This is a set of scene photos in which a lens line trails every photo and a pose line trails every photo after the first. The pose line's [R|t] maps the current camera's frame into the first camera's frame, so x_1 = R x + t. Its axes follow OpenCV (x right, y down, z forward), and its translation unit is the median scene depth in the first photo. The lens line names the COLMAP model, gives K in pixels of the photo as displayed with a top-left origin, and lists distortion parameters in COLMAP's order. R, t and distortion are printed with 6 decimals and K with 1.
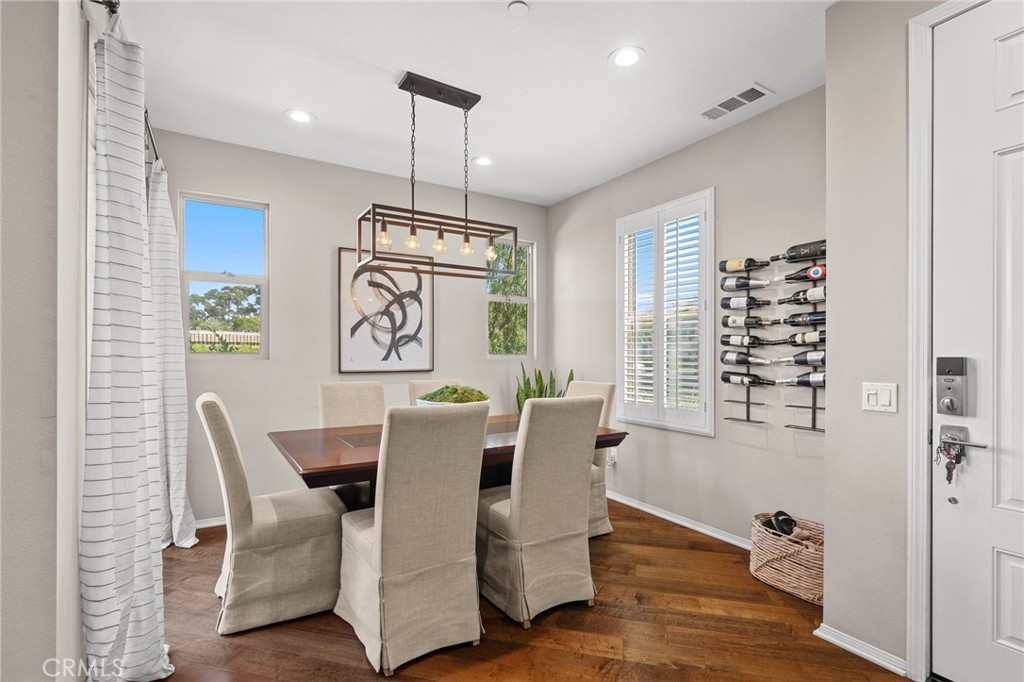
lens RADIAL K [[481.3, 0, 509.6], [0, 481.3, 346.7], [0, 0, 1]] dist [-0.000175, 0.000139]
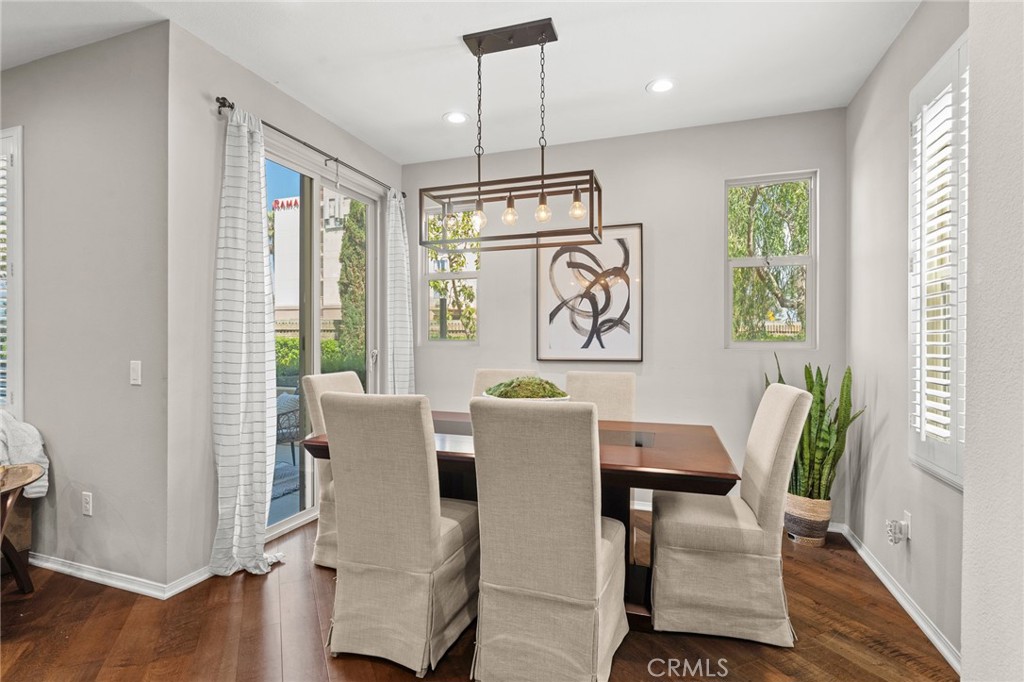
lens RADIAL K [[502.5, 0, 506.5], [0, 502.5, 340.2], [0, 0, 1]] dist [-0.001526, 0.000043]
pose [[0.630471, -0.001685, -0.776211, 0.378331], [0.009503, 0.999939, 0.005548, 0.007176], [0.776155, -0.010874, 0.630449, 0.292256]]
